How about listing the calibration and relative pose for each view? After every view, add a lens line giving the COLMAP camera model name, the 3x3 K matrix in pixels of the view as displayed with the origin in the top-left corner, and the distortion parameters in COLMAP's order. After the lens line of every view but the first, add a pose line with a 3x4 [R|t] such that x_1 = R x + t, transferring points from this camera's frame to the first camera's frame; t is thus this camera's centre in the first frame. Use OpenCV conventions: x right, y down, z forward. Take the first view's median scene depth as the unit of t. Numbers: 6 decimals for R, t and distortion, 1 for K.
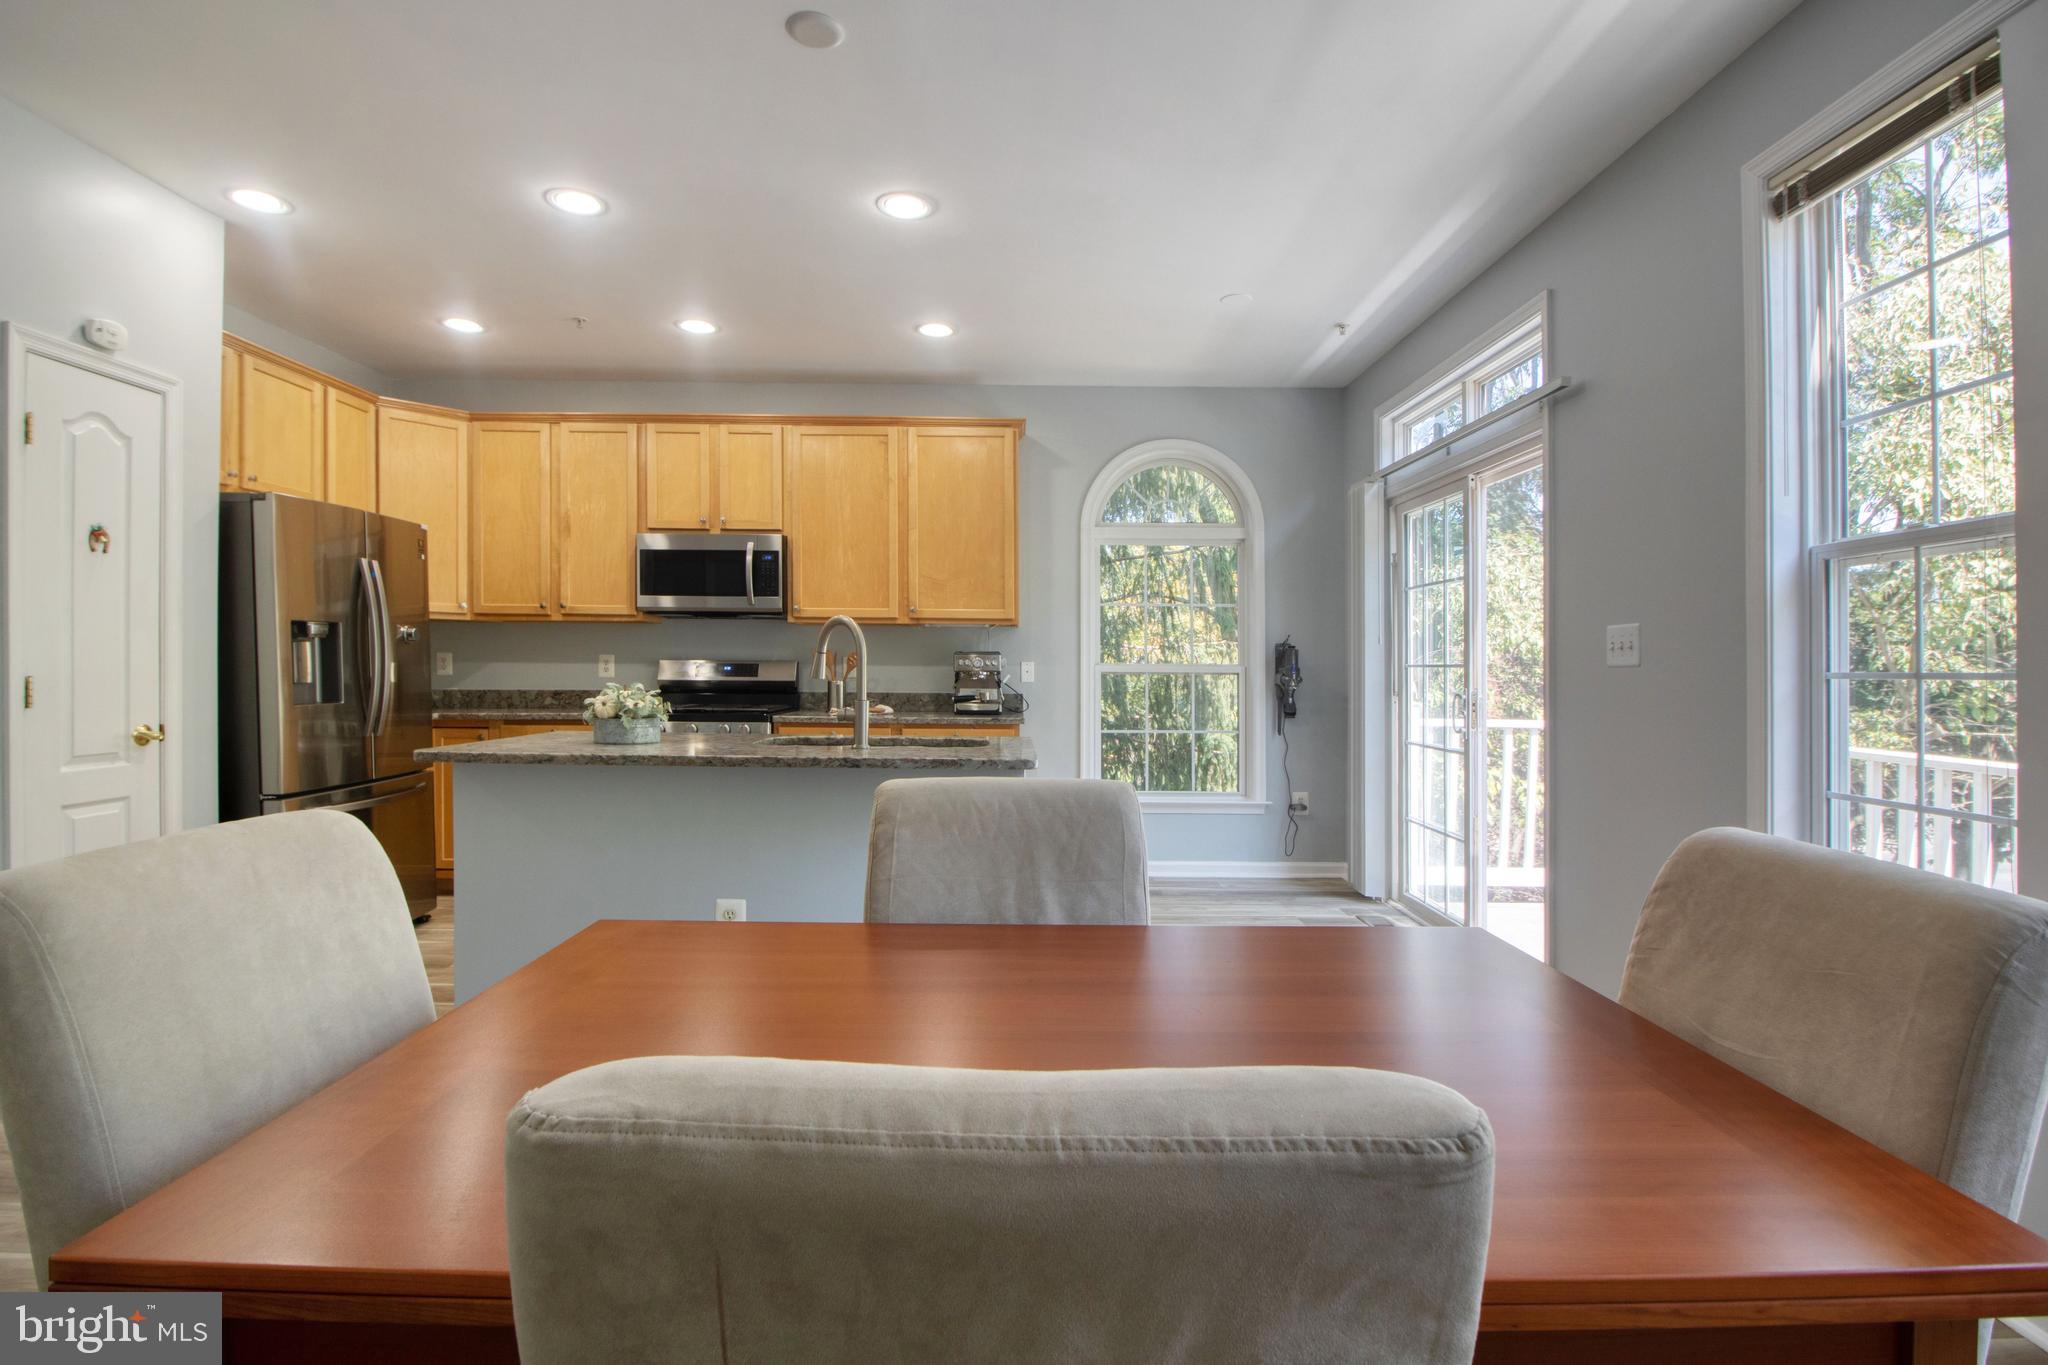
lens RADIAL K [[1000.2, 0, 1031.3], [0, 1000.2, 706.1], [0, 0, 1]] dist [-0.002277, 0.000233]
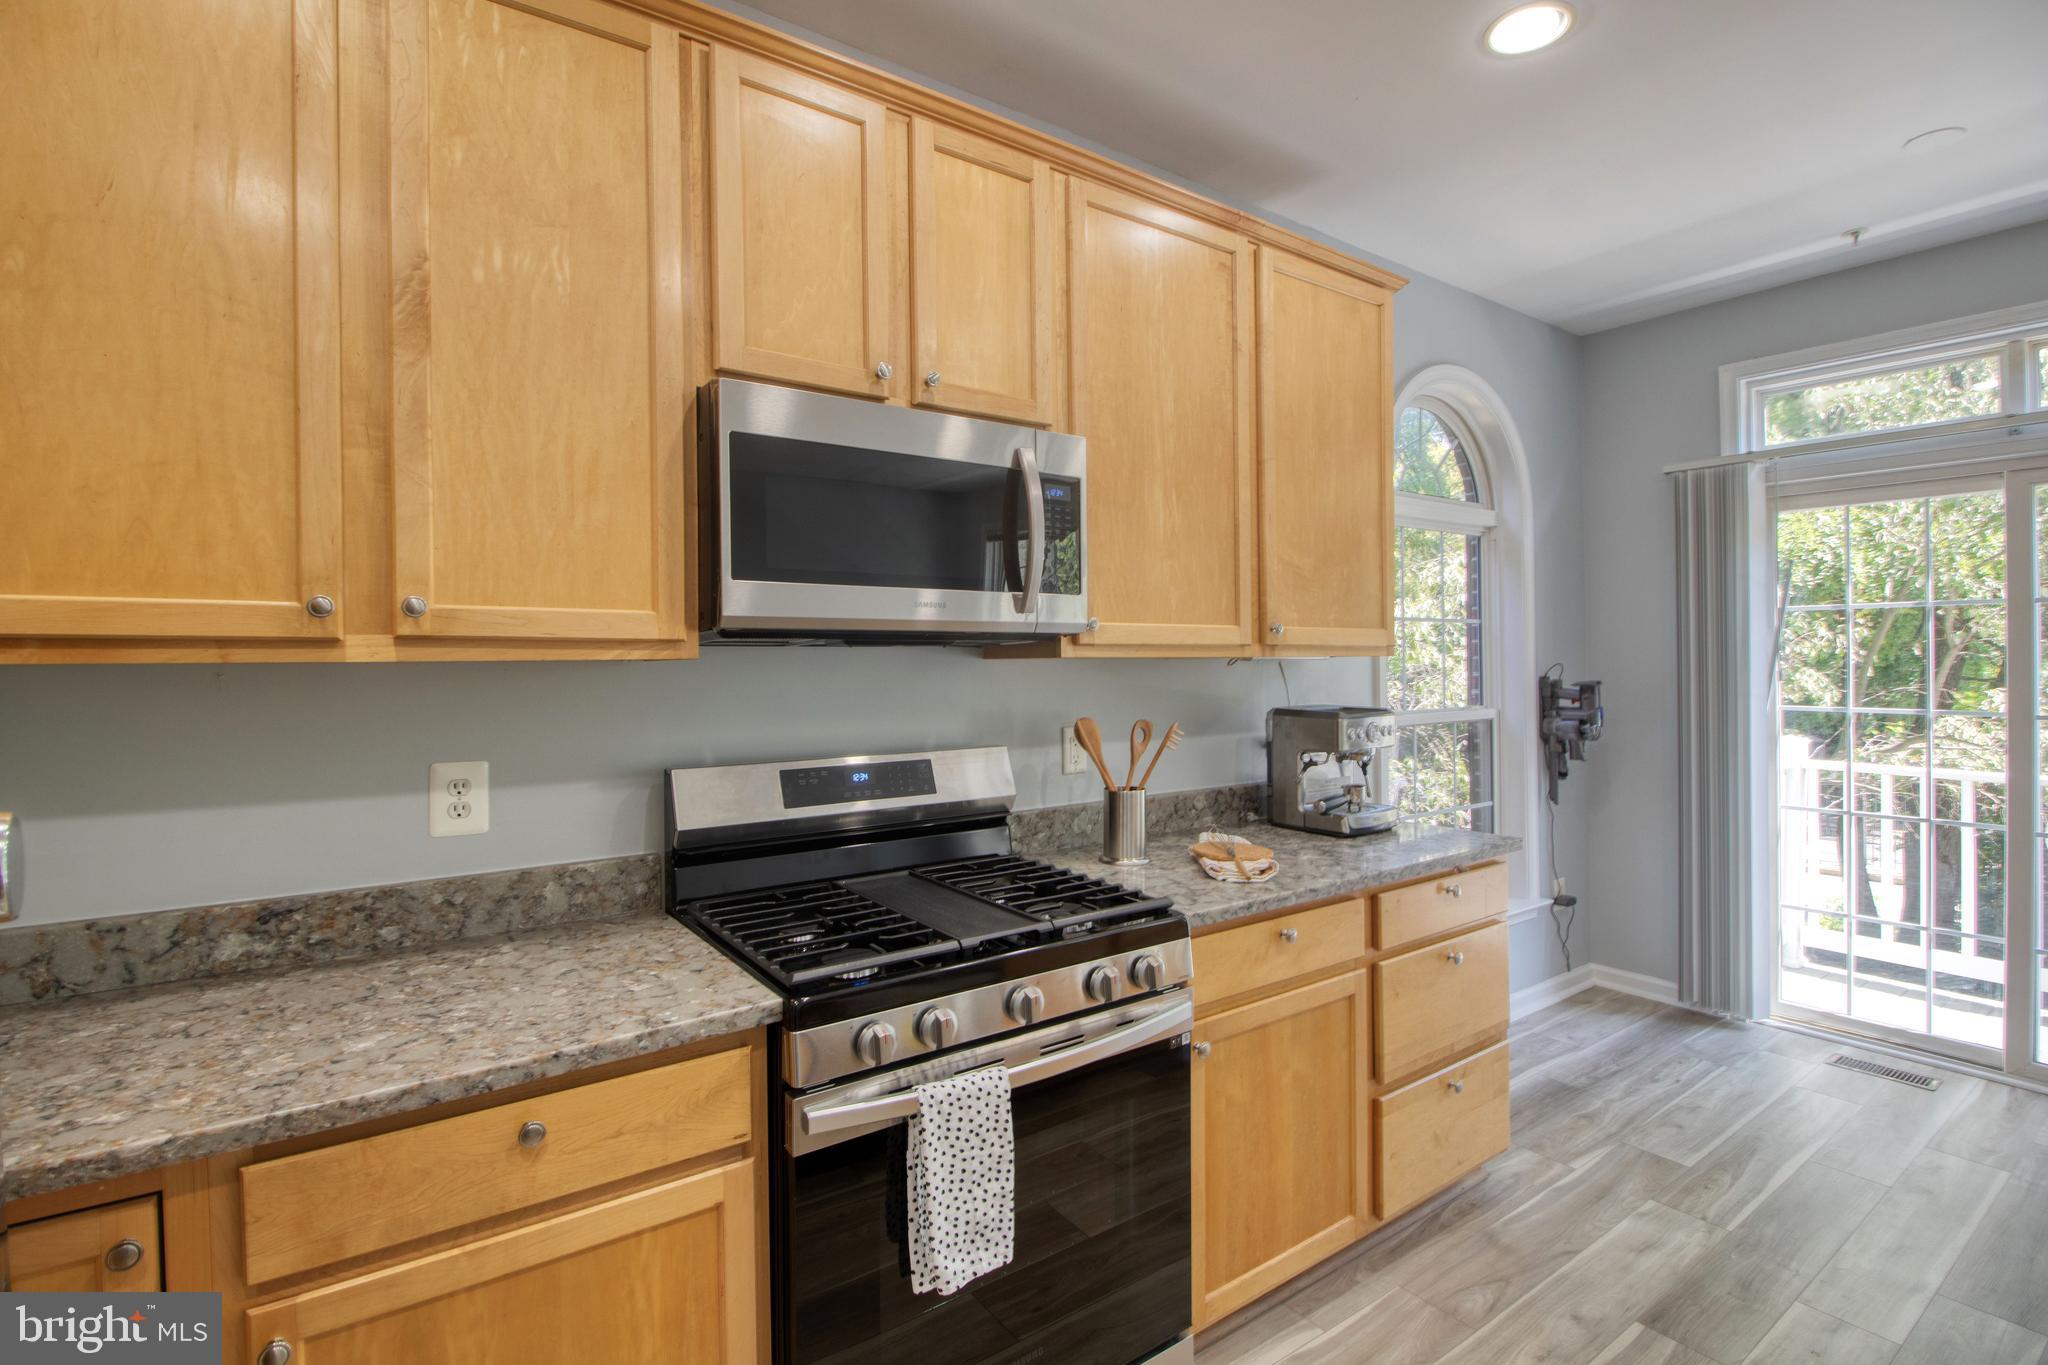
lens RADIAL K [[958.2, 0, 1023.8], [0, 958.2, 659.8], [0, 0, 1]] dist [0.000539, -0.013298]
pose [[0.820909, -0.013787, 0.570892, -0.479123], [0.034635, 0.999070, -0.025676, -0.074044], [-0.570007, 0.040851, 0.820624, 0.697012]]
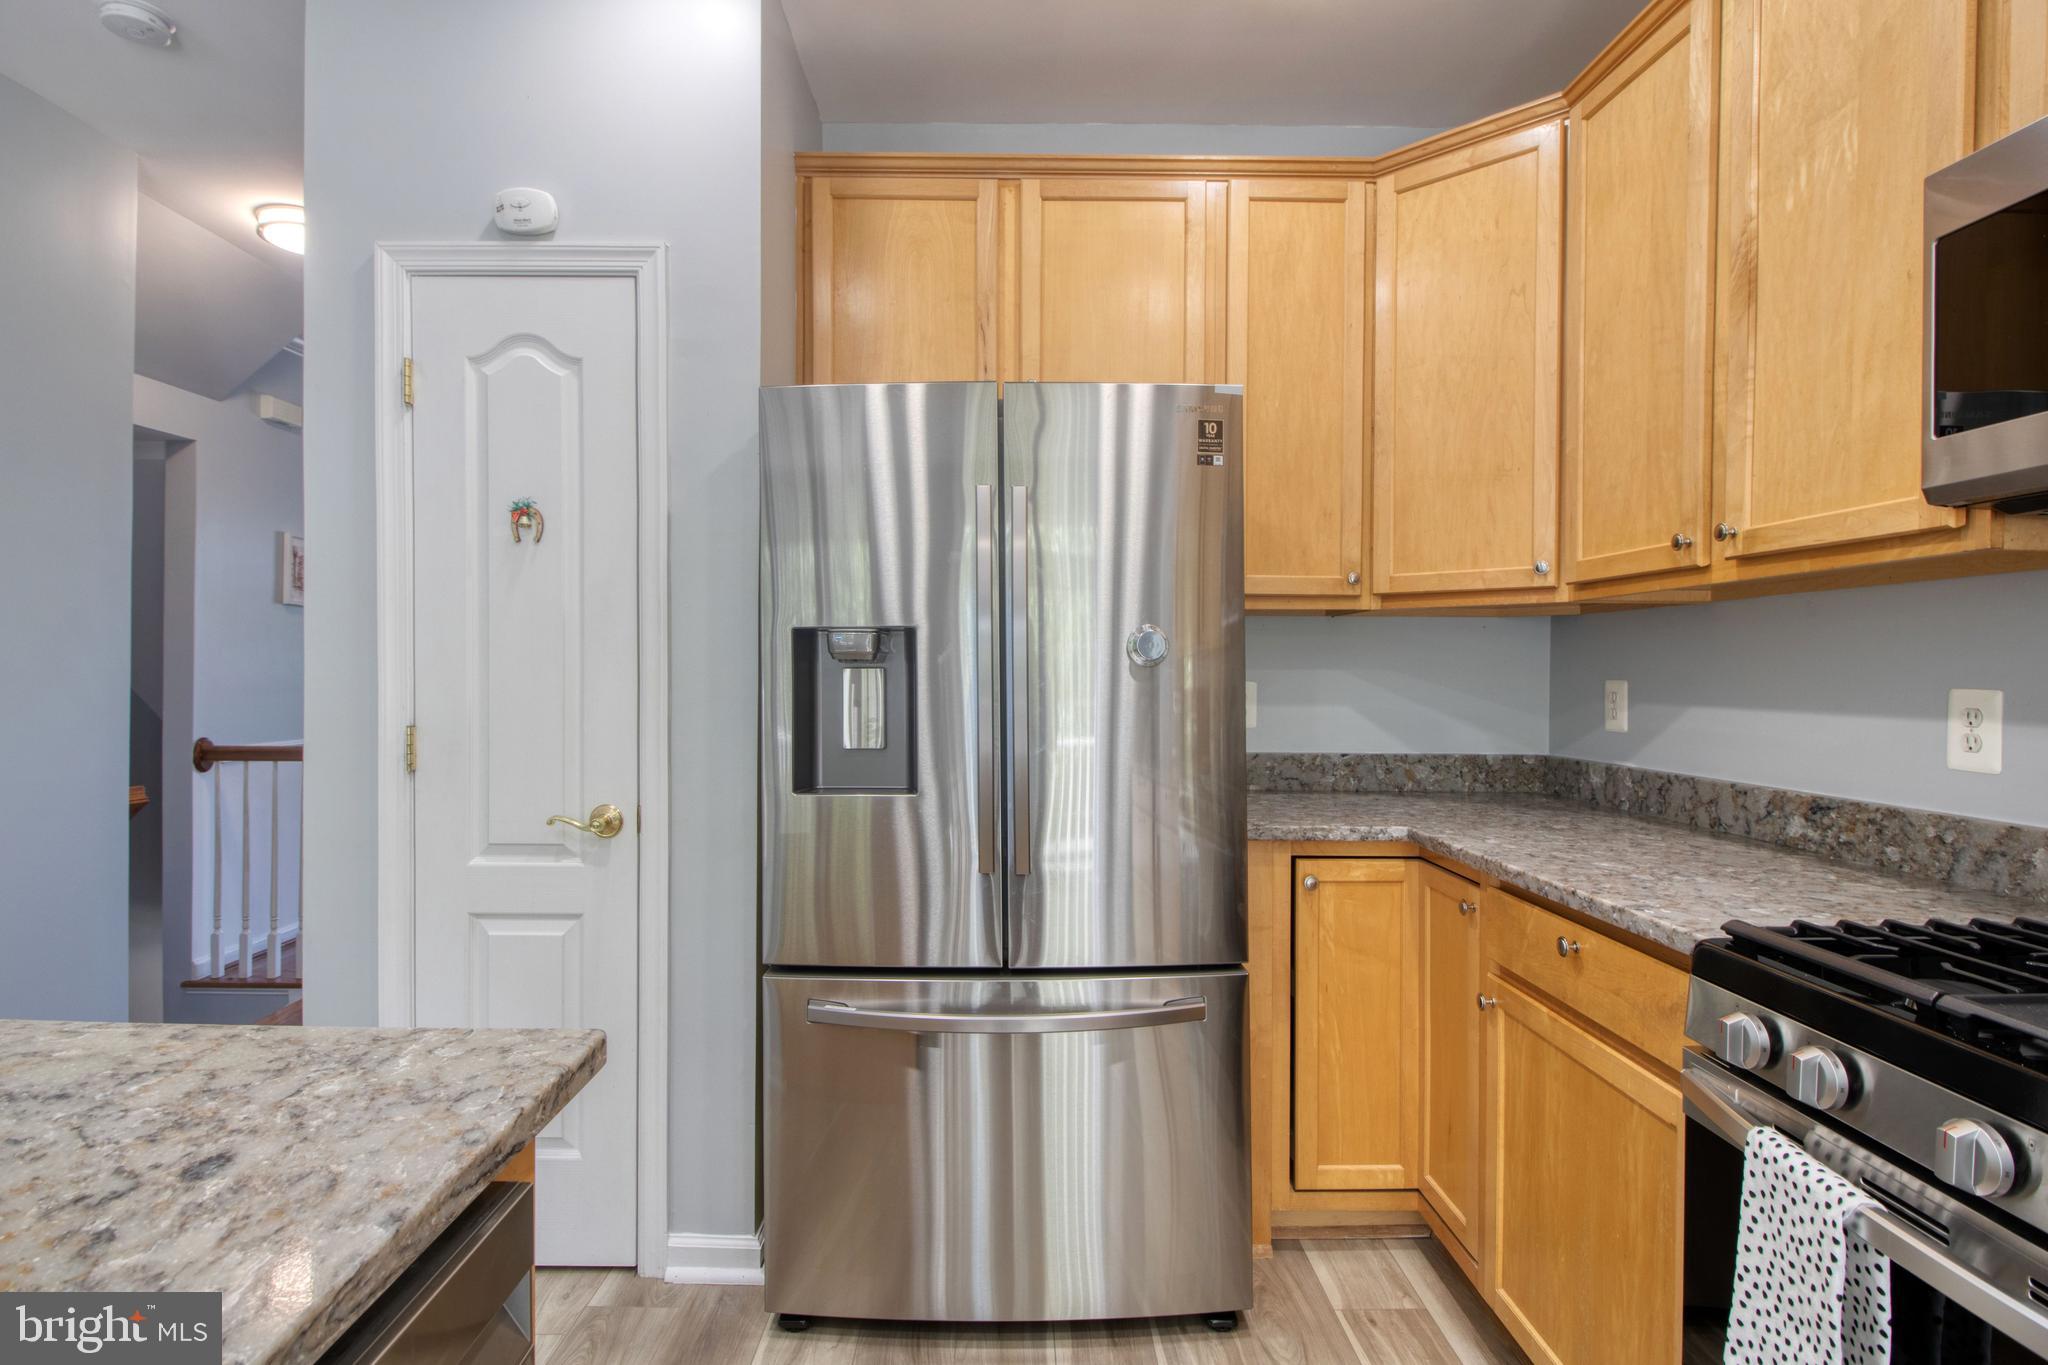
lens RADIAL K [[985.1, 0, 1010.1], [0, 985.1, 666.1], [0, 0, 1]] dist [0.000965, -0.012430]
pose [[-0.006596, -0.010013, -0.999928, -0.165014], [-0.043643, 0.999000, -0.009716, -0.046541], [0.999025, 0.043576, -0.007026, 0.783344]]
